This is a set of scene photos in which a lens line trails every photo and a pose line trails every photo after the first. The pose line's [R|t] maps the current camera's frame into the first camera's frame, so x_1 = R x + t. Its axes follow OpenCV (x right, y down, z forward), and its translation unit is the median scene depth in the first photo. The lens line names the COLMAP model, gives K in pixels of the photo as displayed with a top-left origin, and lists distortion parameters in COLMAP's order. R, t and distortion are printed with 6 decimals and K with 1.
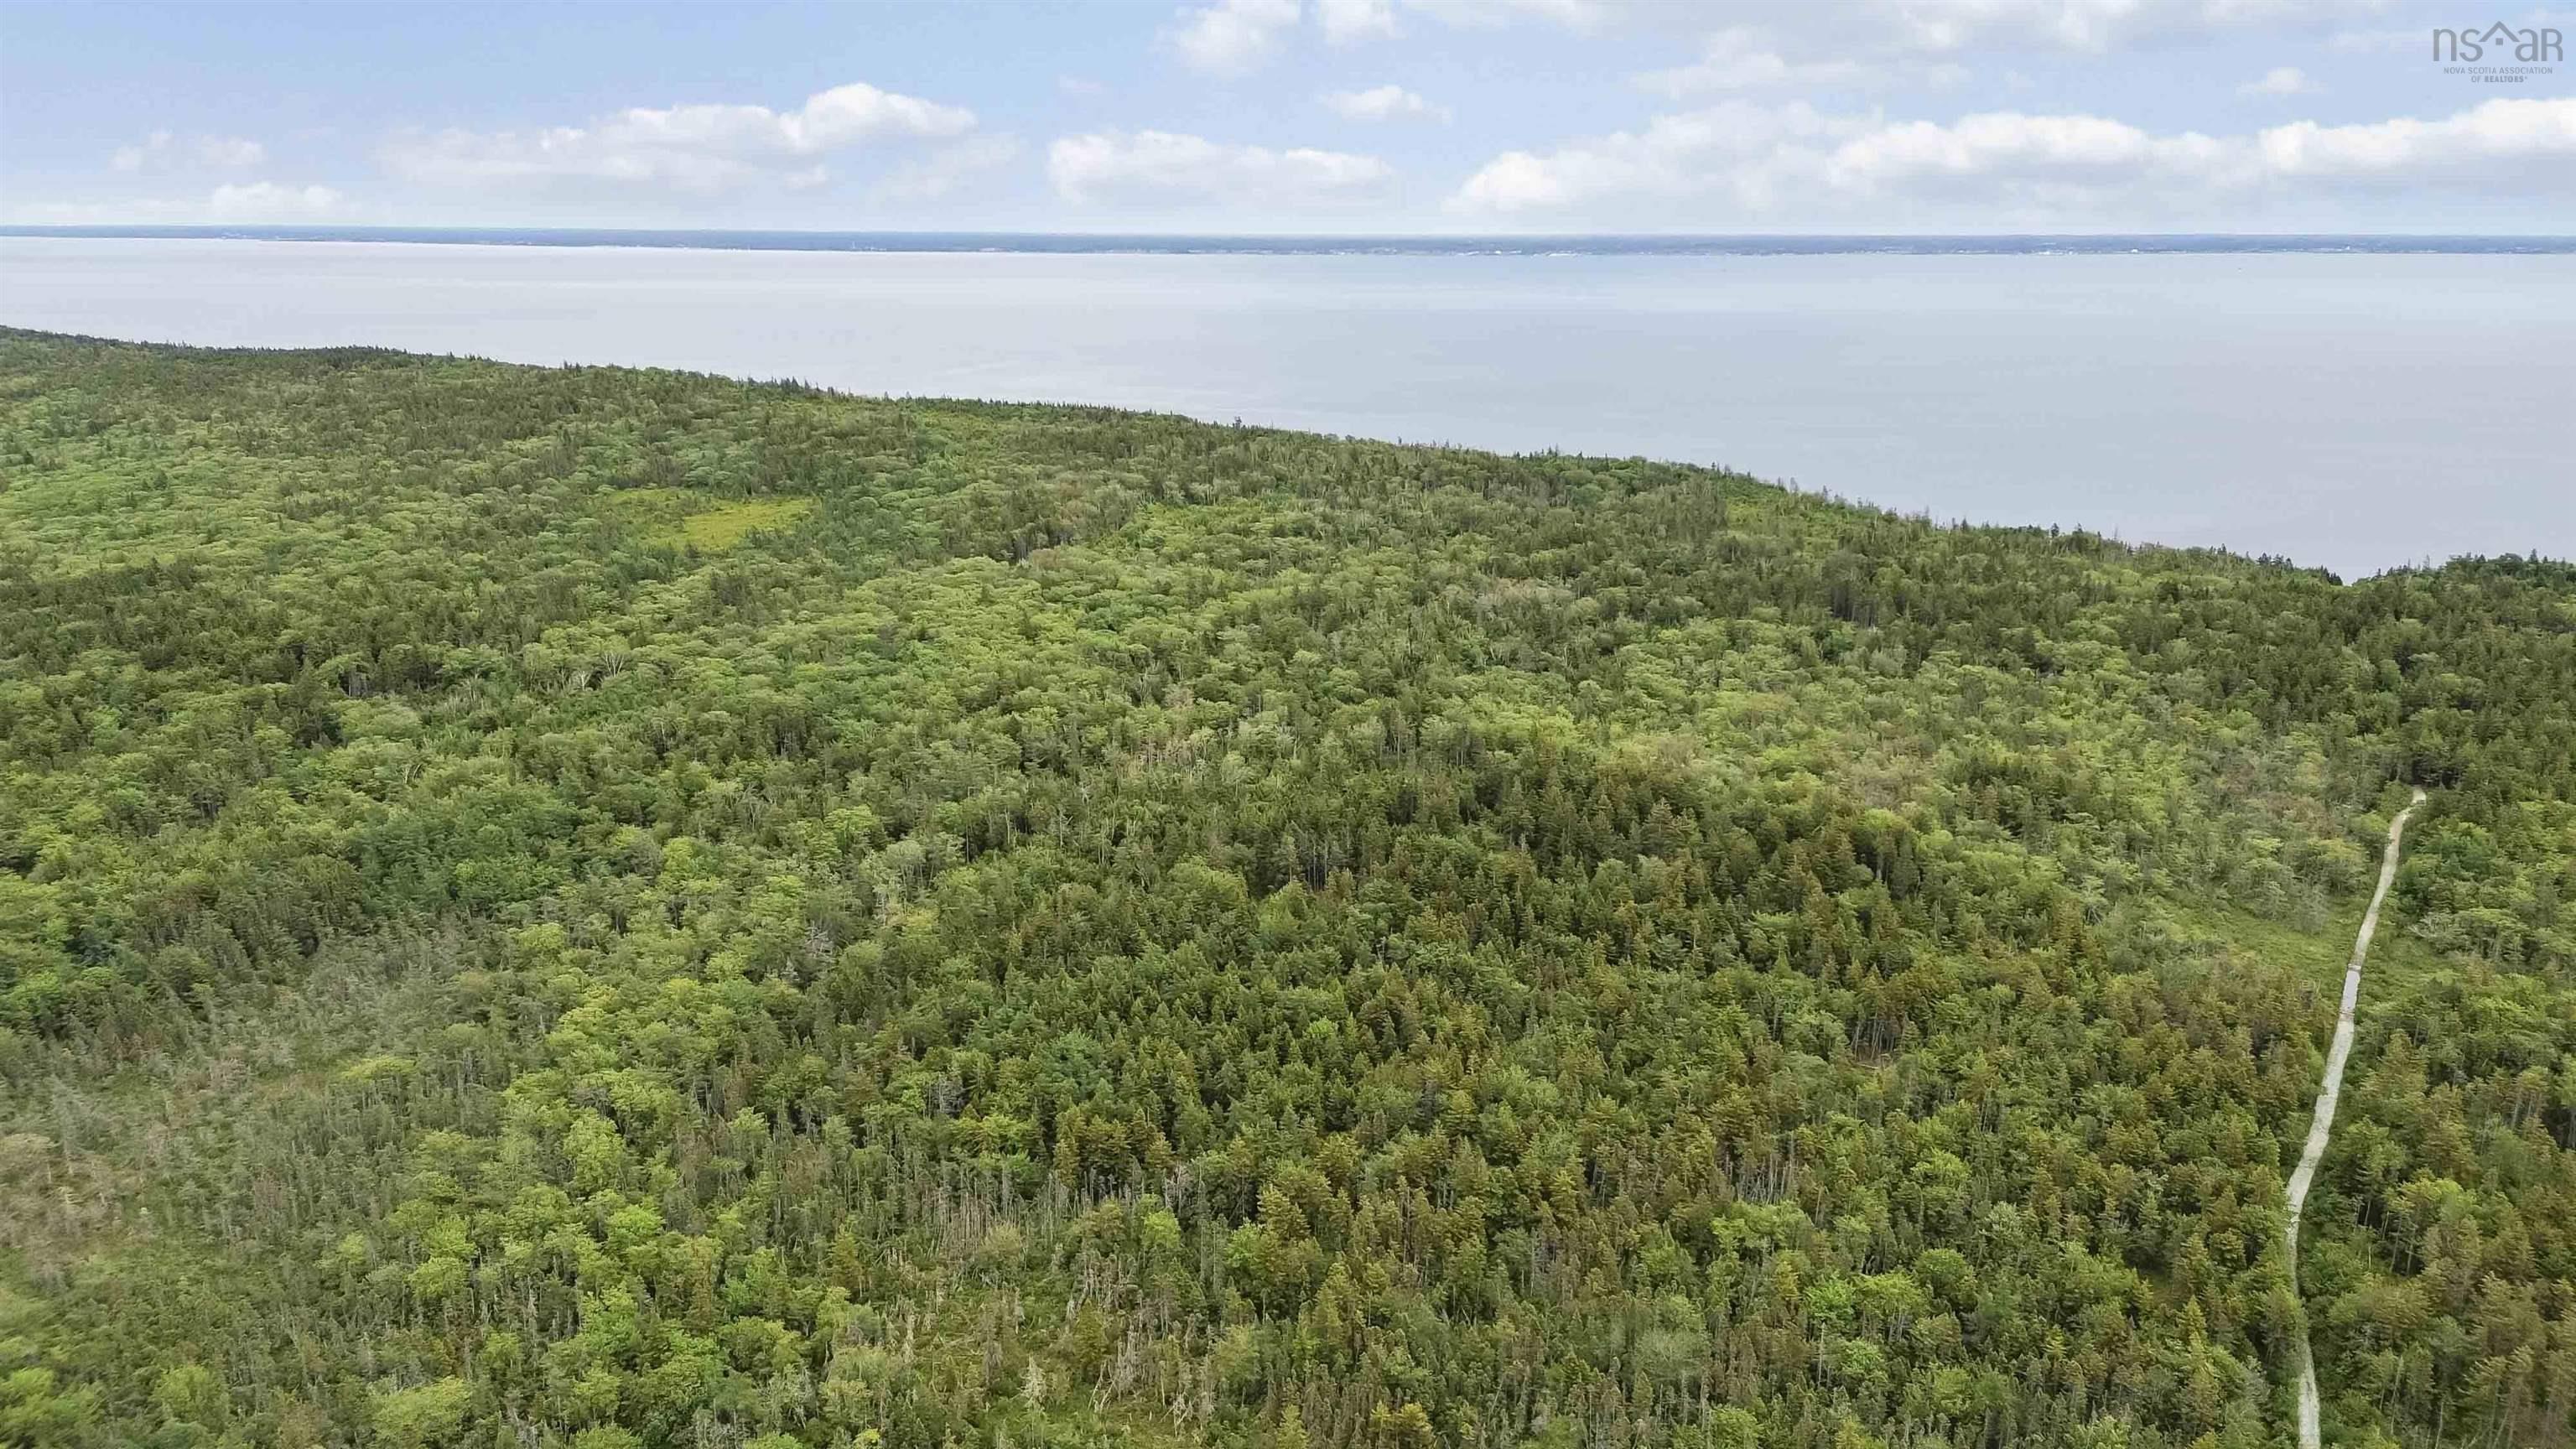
lens RADIAL K [[1806.2, 0, 1277.9], [0, 1806.2, 722.6], [0, 0, 1]] dist [0.066912, -0.045581]
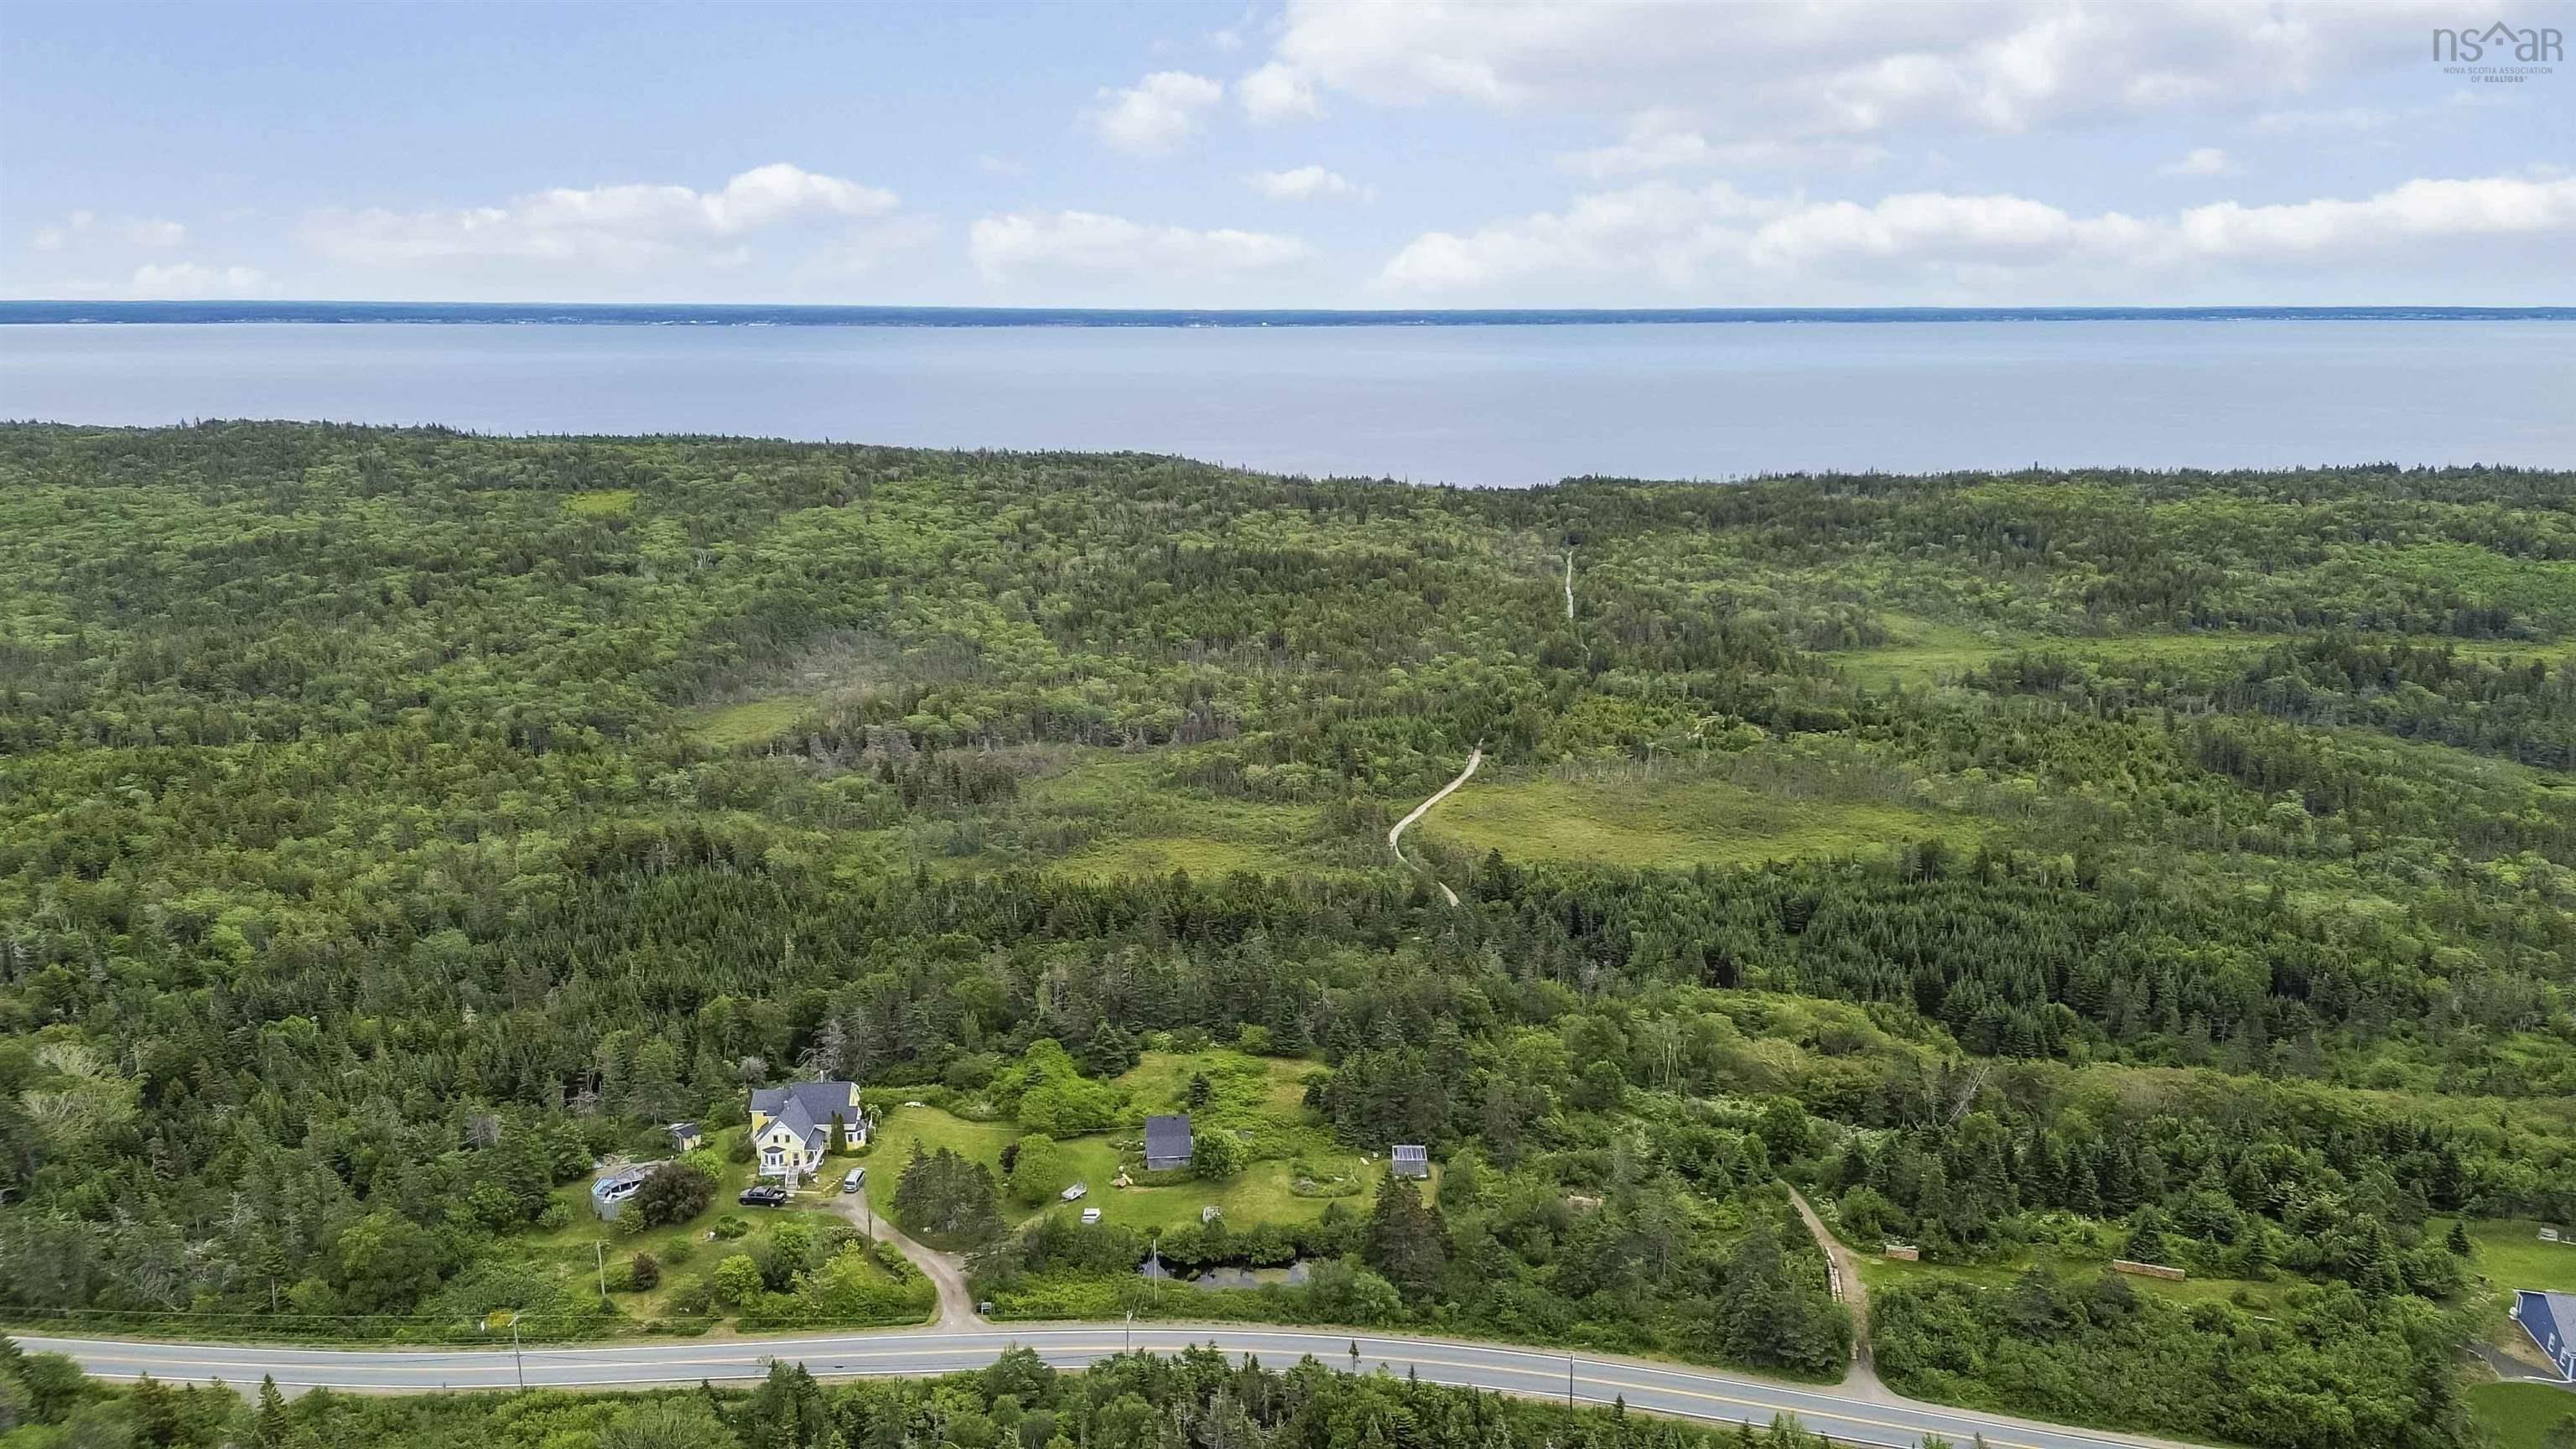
lens RADIAL K [[1780.2, 0, 1278.8], [0, 1780.2, 723.8], [0, 0, 1]] dist [0.123176, -0.131989]
pose [[0.905147, -0.101237, 0.412868, -0.549023], [0.115375, 0.993278, -0.009386, 0.189277], [-0.409142, 0.056131, 0.910742, -0.731219]]
